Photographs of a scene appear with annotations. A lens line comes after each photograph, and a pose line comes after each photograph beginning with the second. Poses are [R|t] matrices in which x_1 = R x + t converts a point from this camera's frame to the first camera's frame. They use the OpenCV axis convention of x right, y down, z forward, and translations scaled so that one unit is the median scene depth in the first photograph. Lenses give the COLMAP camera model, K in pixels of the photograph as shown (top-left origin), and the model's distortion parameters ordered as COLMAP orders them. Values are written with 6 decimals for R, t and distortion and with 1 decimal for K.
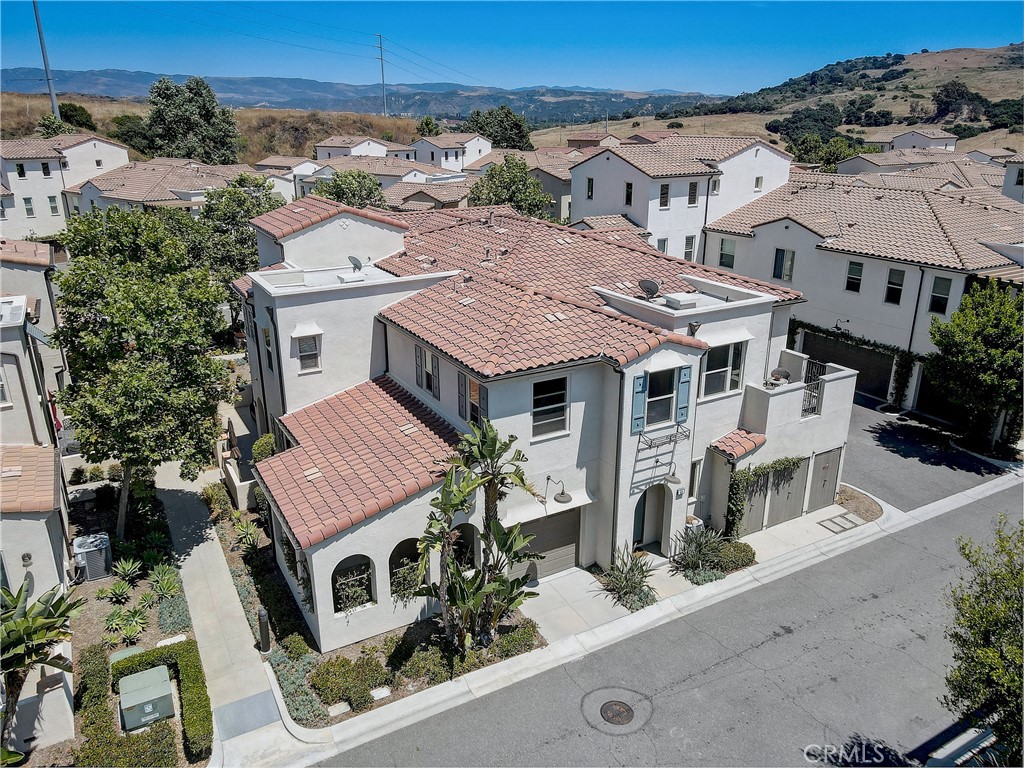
lens RADIAL K [[769.4, 0, 512.0], [0, 769.4, 384.0], [0, 0, 1]] dist [0.003691, 0.042891]
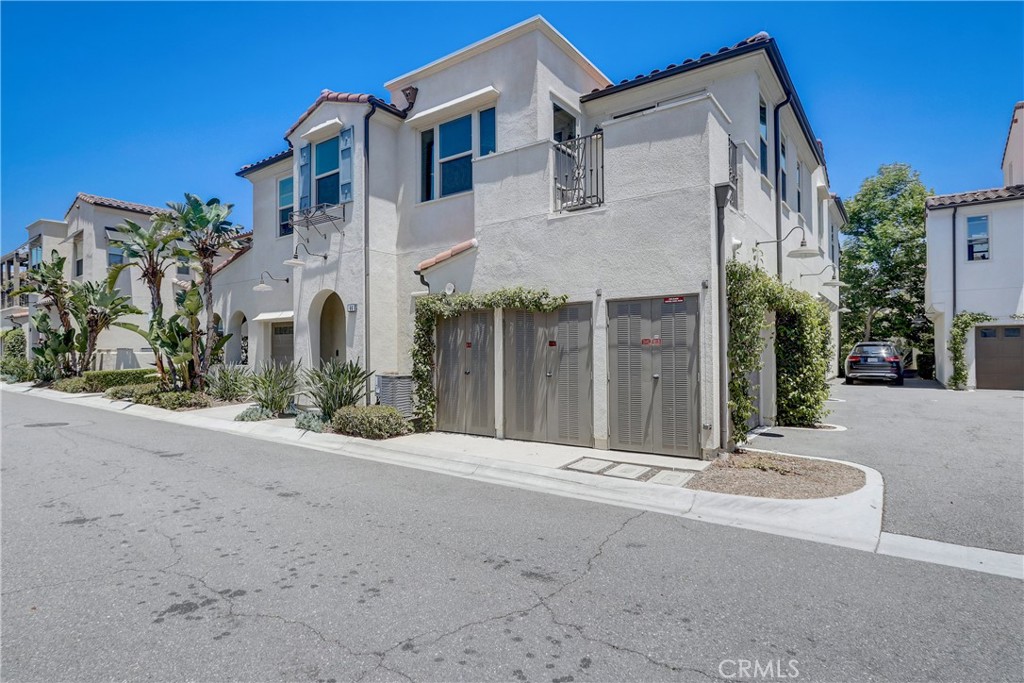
lens RADIAL K [[513.9, 0, 512.0], [0, 513.9, 341.5], [0, 0, 1]] dist [-0.005294, -0.000017]
pose [[0.427726, -0.013544, -0.903807, 0.652742], [-0.295195, 0.942972, -0.153832, 0.180166], [0.854348, 0.332597, 0.399336, 0.854749]]
